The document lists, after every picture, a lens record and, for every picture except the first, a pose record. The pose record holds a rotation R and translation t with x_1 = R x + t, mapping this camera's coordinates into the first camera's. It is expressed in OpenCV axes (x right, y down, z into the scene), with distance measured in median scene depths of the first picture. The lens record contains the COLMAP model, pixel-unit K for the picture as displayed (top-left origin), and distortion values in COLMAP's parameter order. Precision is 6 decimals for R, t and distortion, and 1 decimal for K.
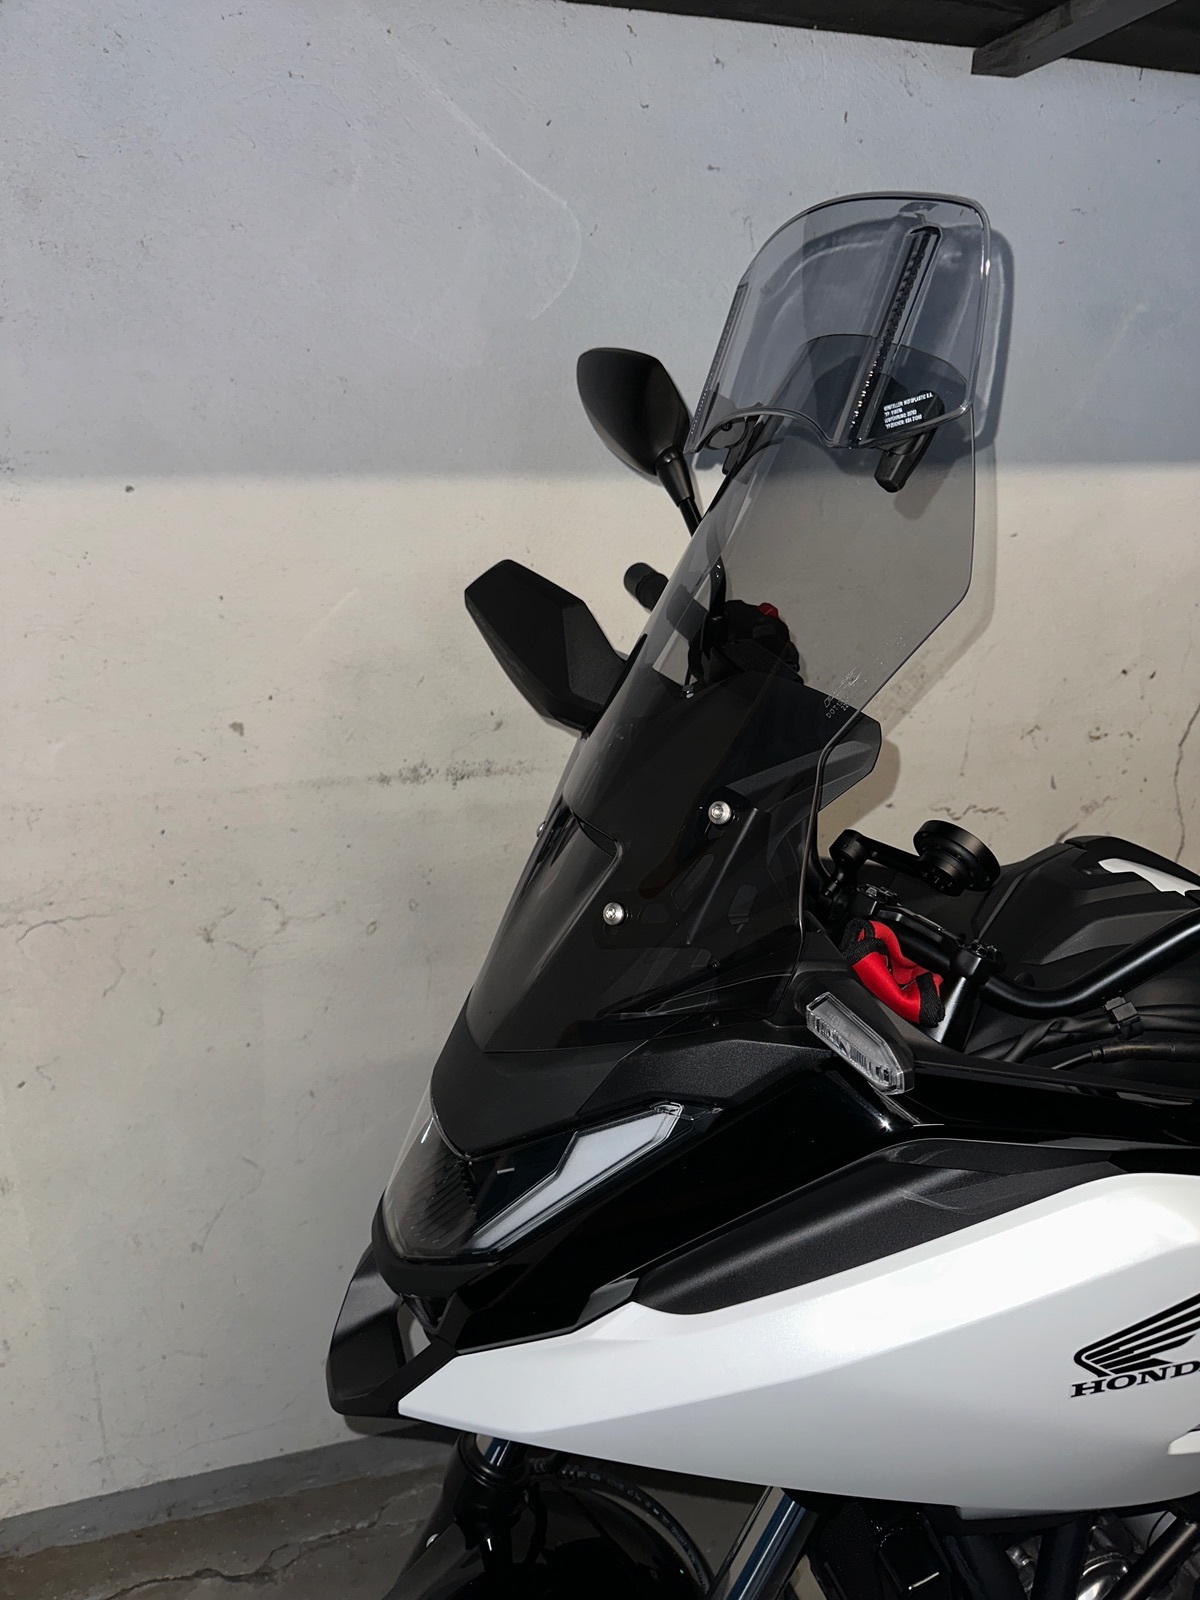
lens RADIAL K [[1148.0, 0, 594.1], [0, 1148.0, 802.1], [0, 0, 1]] dist [0.053258, -0.036590]
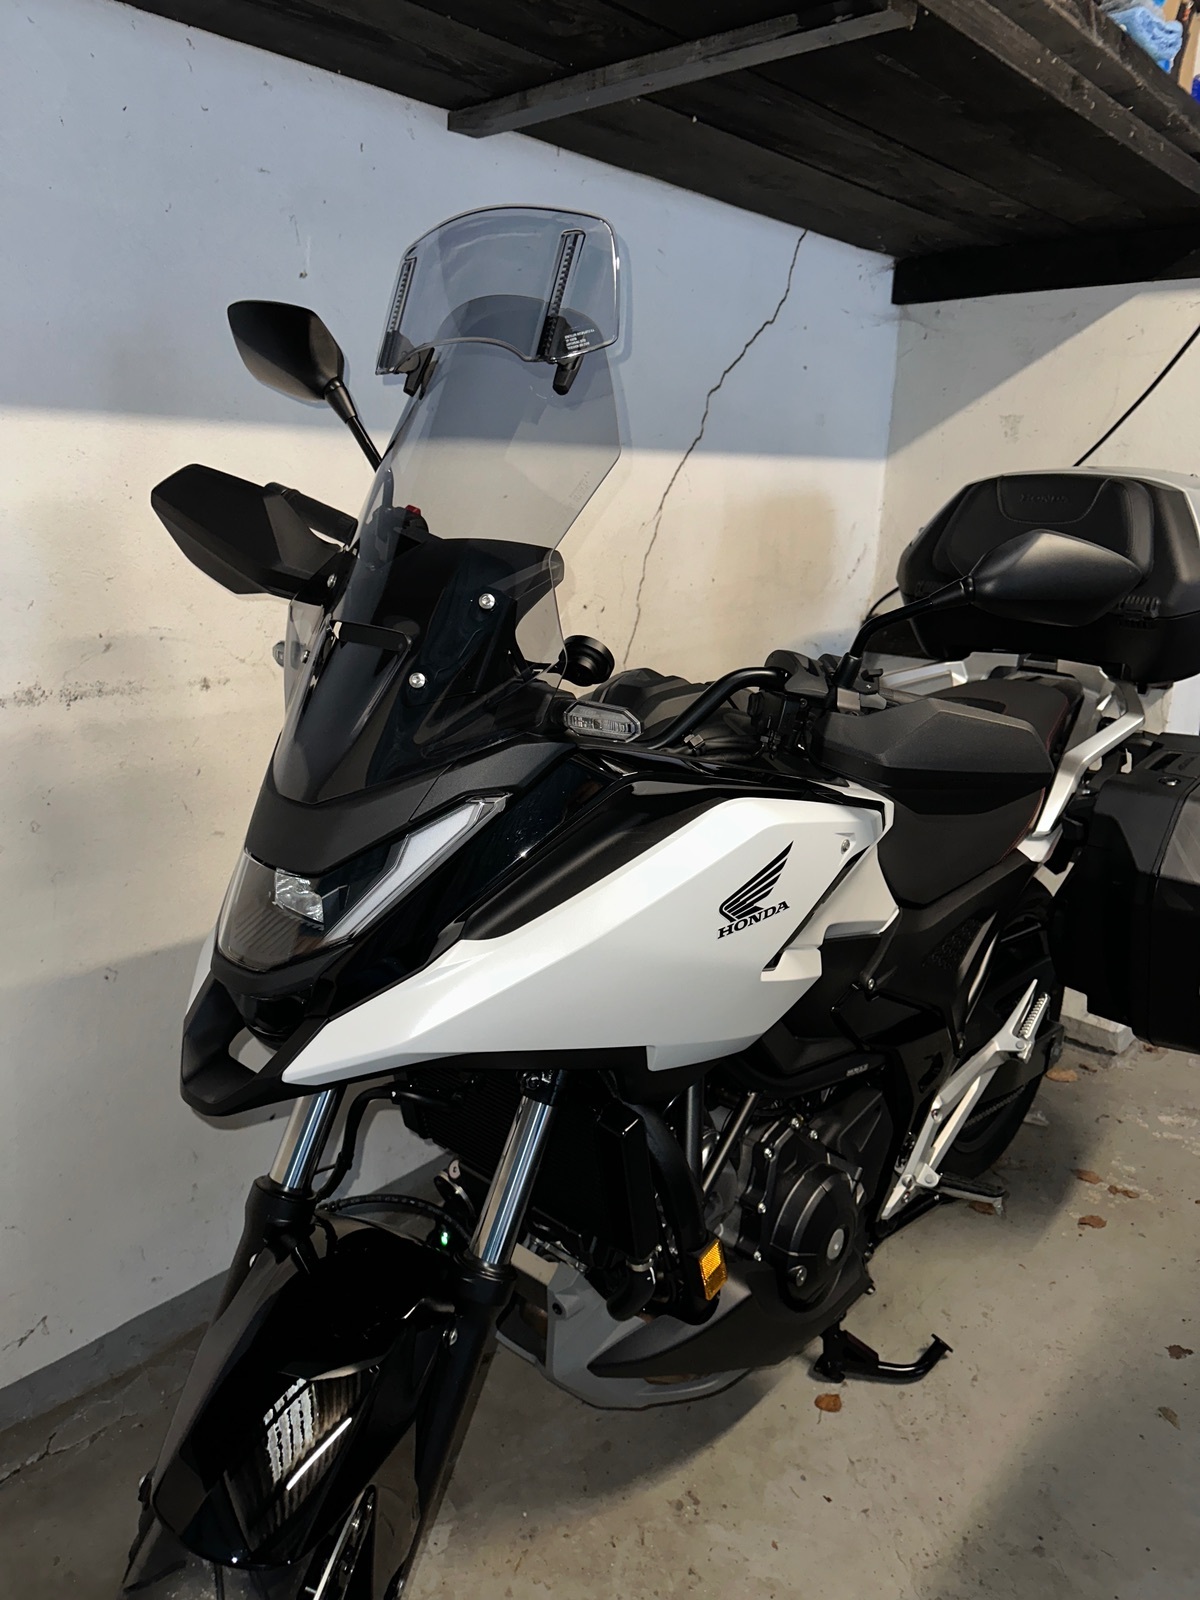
lens RADIAL K [[1148.0, 0, 613.9], [0, 1148.0, 785.0], [0, 0, 1]] dist [0.053258, -0.036590]
pose [[0.861250, -0.106470, 0.496904, -0.437247], [0.122533, 0.992464, 0.000274, 0.227294], [-0.493189, 0.060651, 0.867806, -0.317748]]
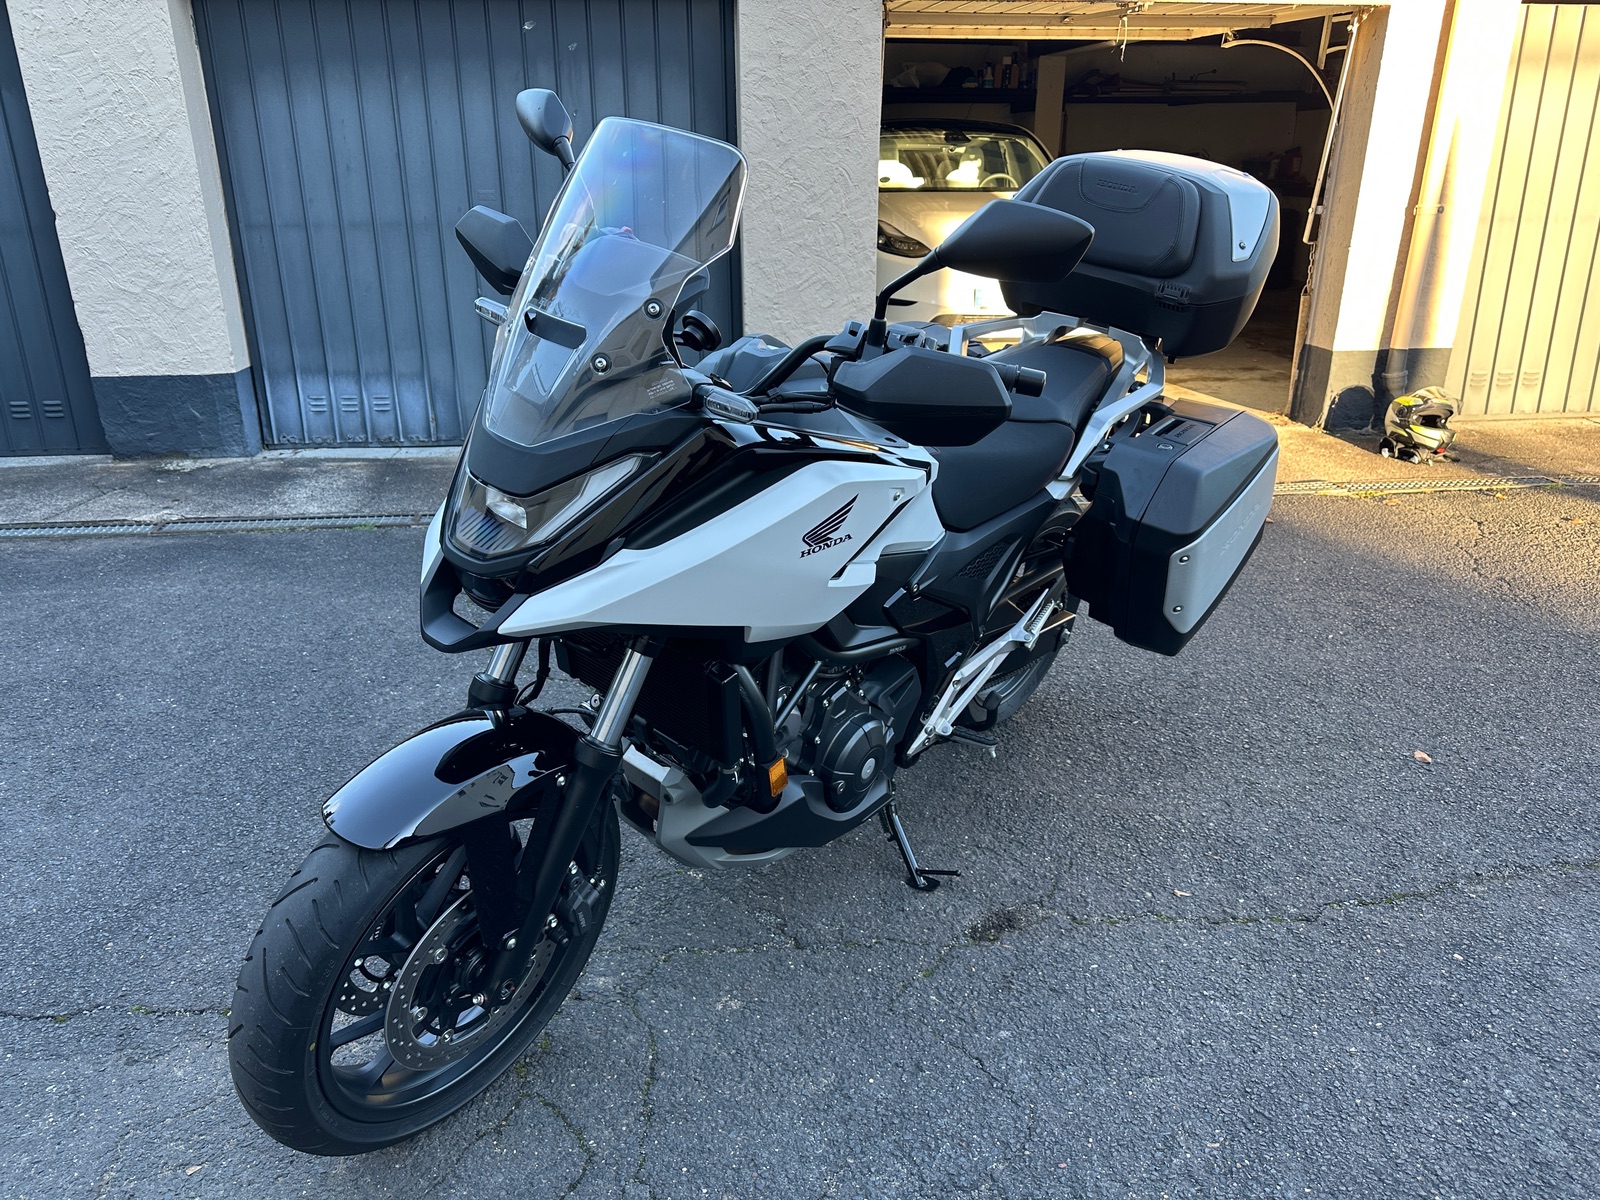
lens RADIAL K [[1148.0, 0, 814.4], [0, 1148.0, 611.2], [0, 0, 1]] dist [0.053258, -0.036590]
pose [[0.827553, -0.156434, 0.539151, -0.726469], [0.033942, 0.972576, 0.230094, 0.059753], [-0.560360, -0.172115, 0.810168, -0.807810]]
